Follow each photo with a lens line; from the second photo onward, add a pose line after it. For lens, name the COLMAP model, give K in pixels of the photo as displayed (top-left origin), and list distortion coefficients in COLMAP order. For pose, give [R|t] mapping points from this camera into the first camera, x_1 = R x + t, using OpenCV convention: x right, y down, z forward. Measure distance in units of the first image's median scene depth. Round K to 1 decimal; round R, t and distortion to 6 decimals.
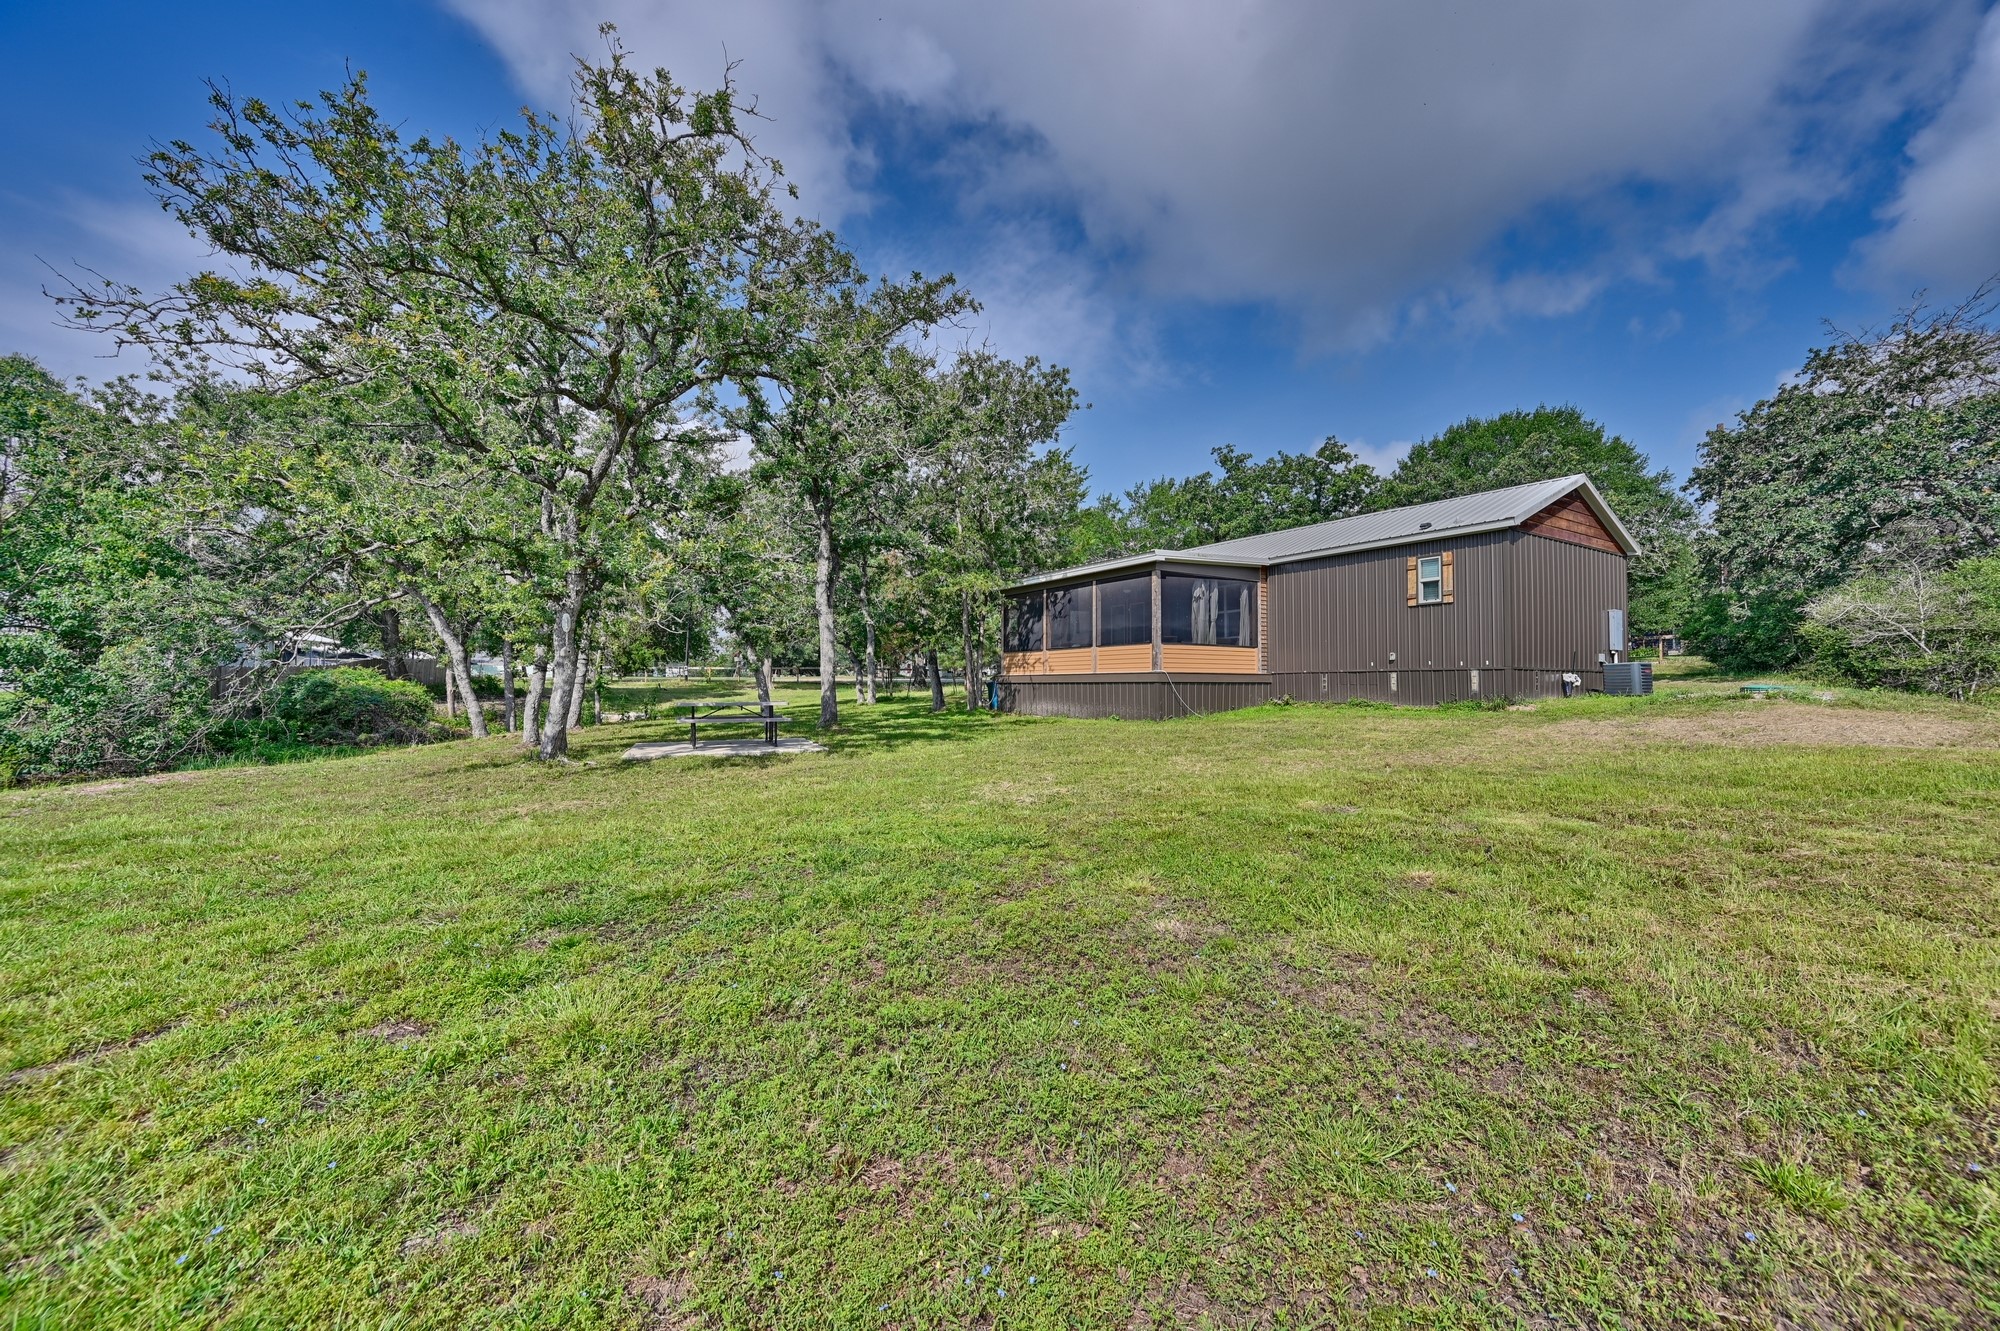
lens RADIAL K [[781.6, 0, 1000.0], [0, 781.6, 665.5], [0, 0, 1]] dist [-0.000981, -0.000456]
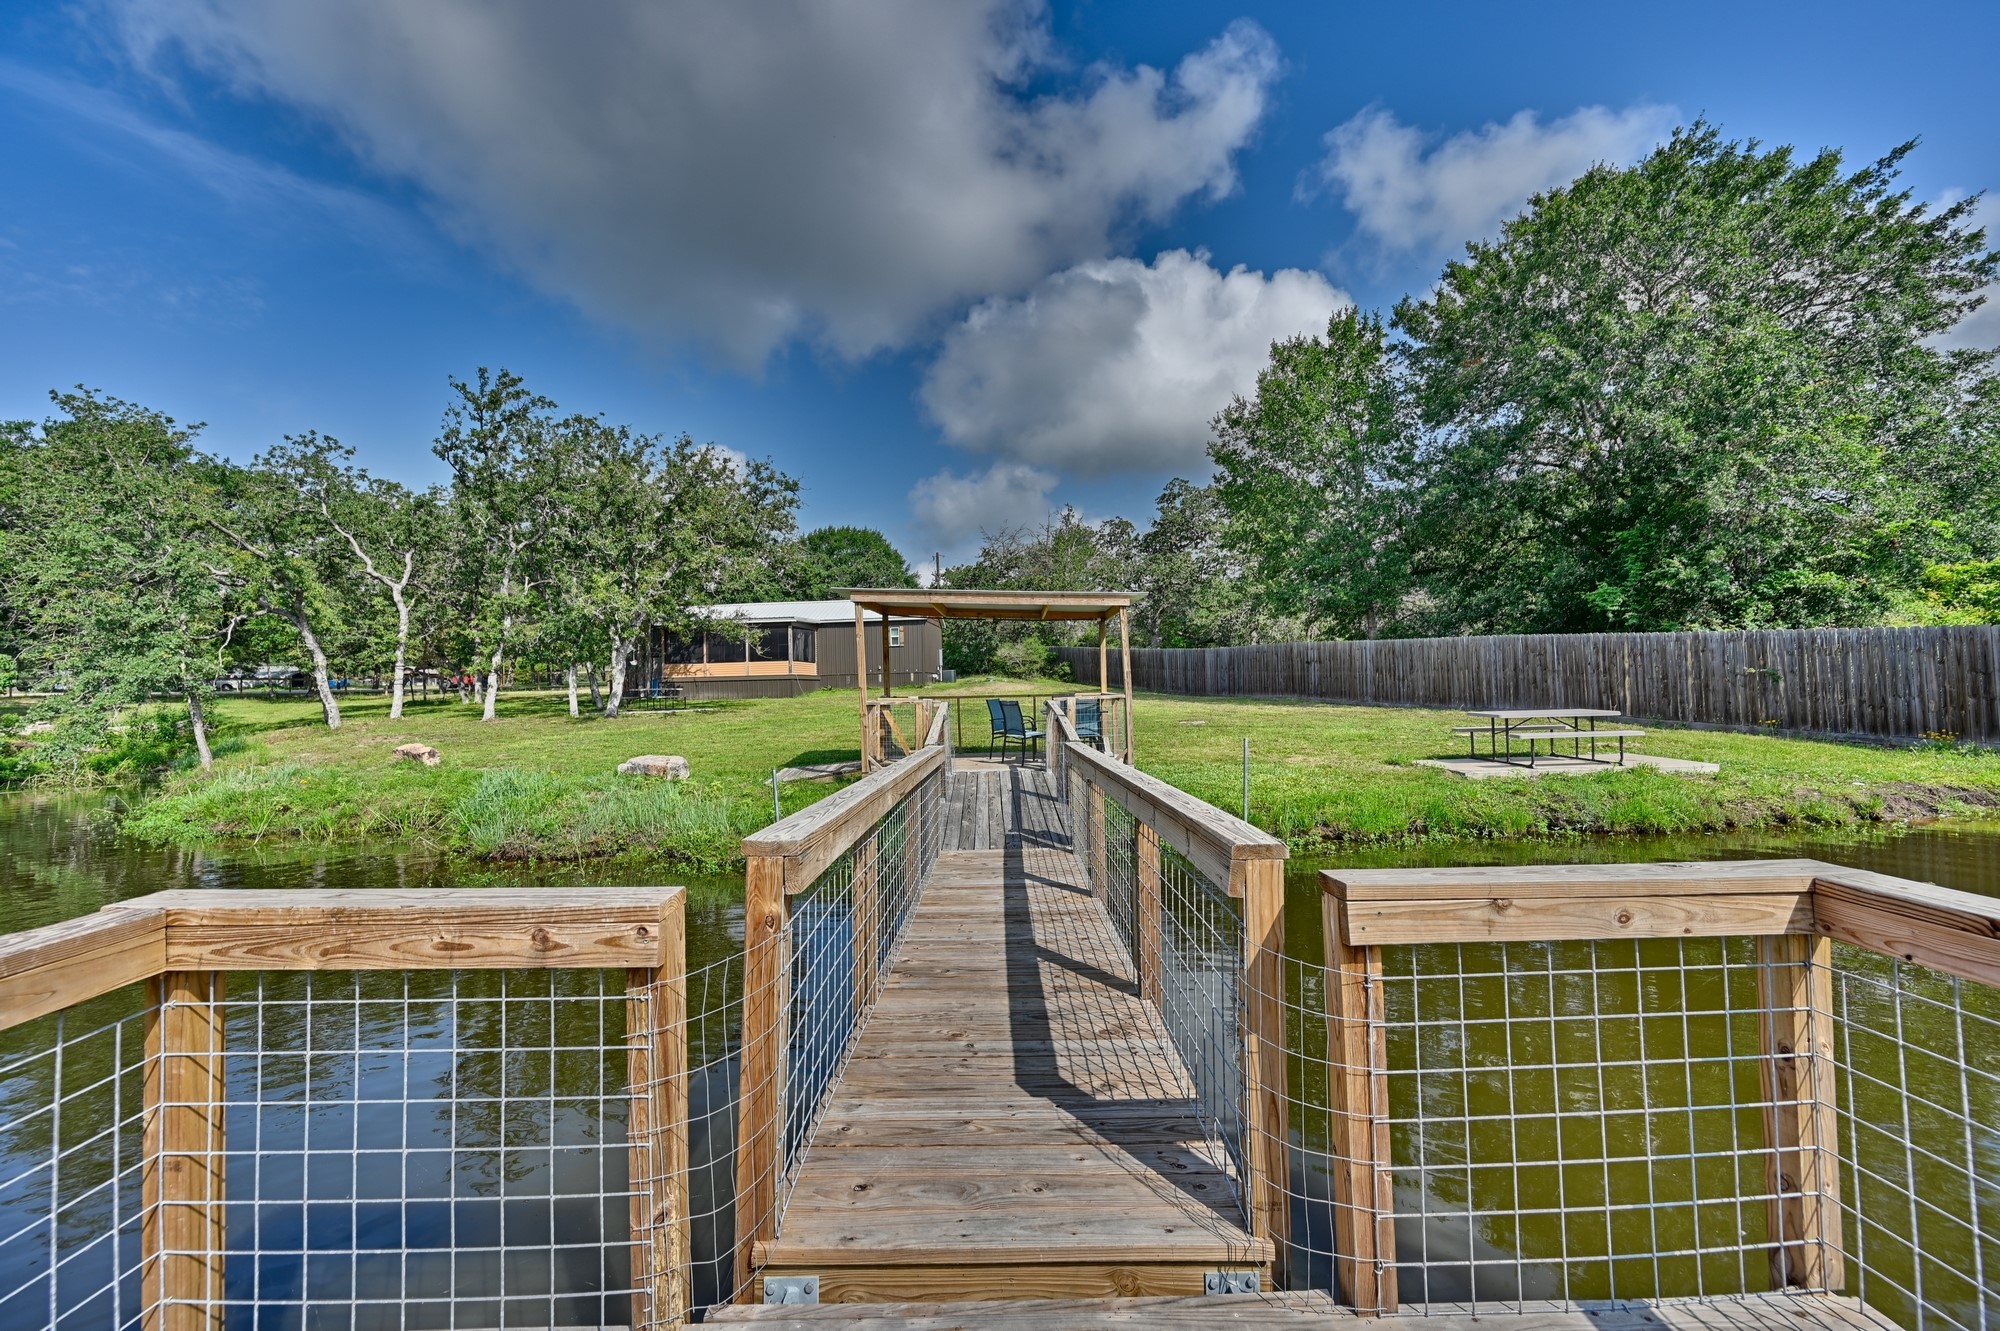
lens RADIAL K [[781.6, 0, 1000.0], [0, 781.6, 665.5], [0, 0, 1]] dist [-0.000981, -0.000456]
pose [[0.628720, 0.006414, 0.777606, -0.933766], [0.005820, 0.999899, -0.012954, 0.013164], [-0.777610, 0.012670, 0.628619, -0.660996]]
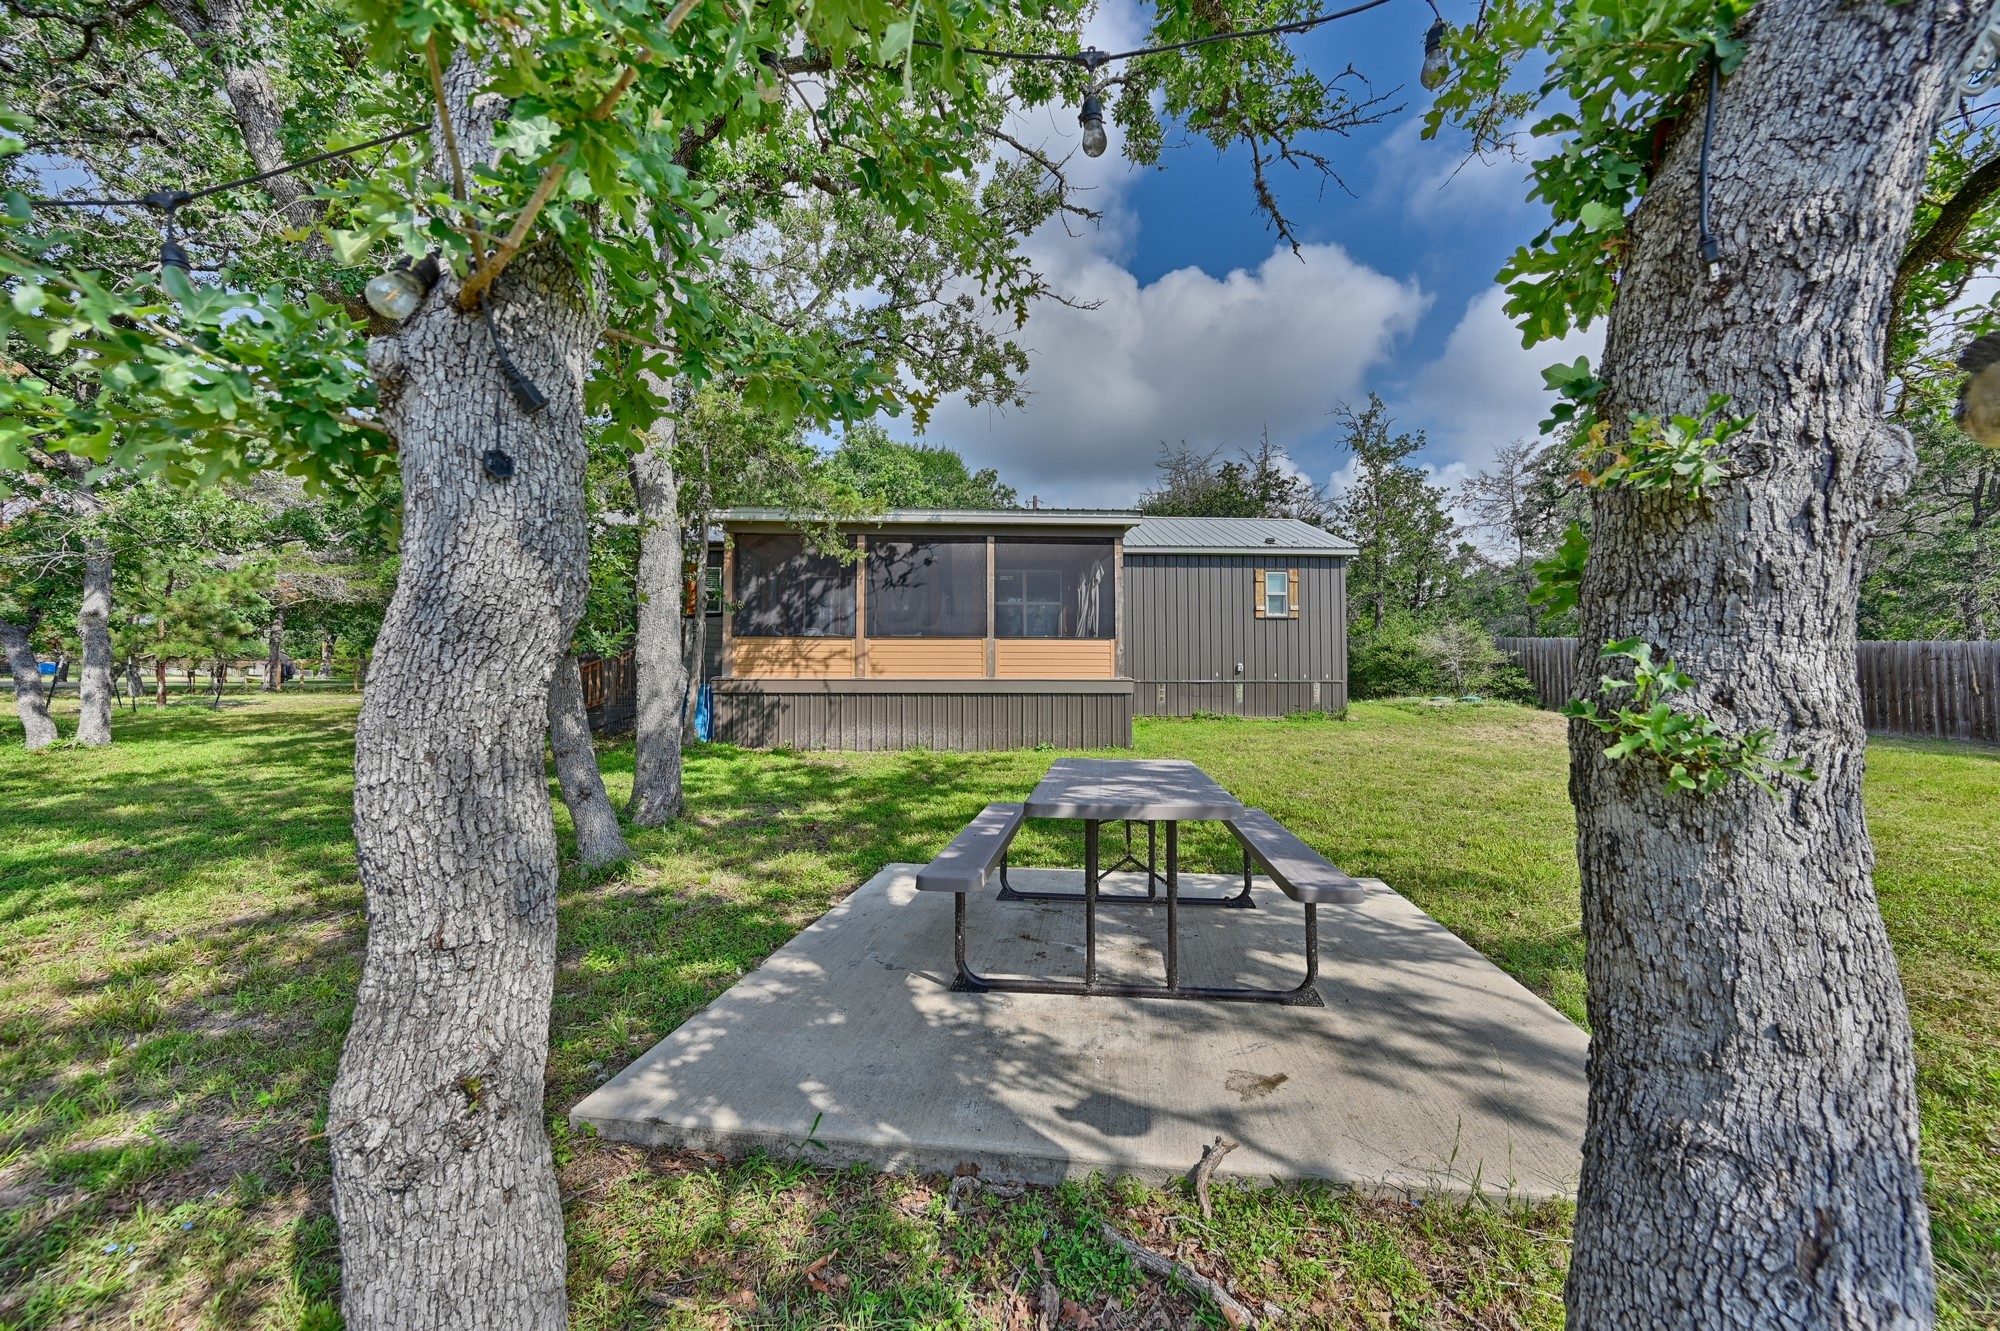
lens RADIAL K [[781.6, 0, 1000.0], [0, 781.6, 665.5], [0, 0, 1]] dist [-0.000981, -0.000456]
pose [[0.510385, 0.034032, 0.859272, -0.407016], [-0.023730, 0.999393, -0.025486, 0.014361], [-0.859619, -0.007383, 0.510883, 0.626387]]
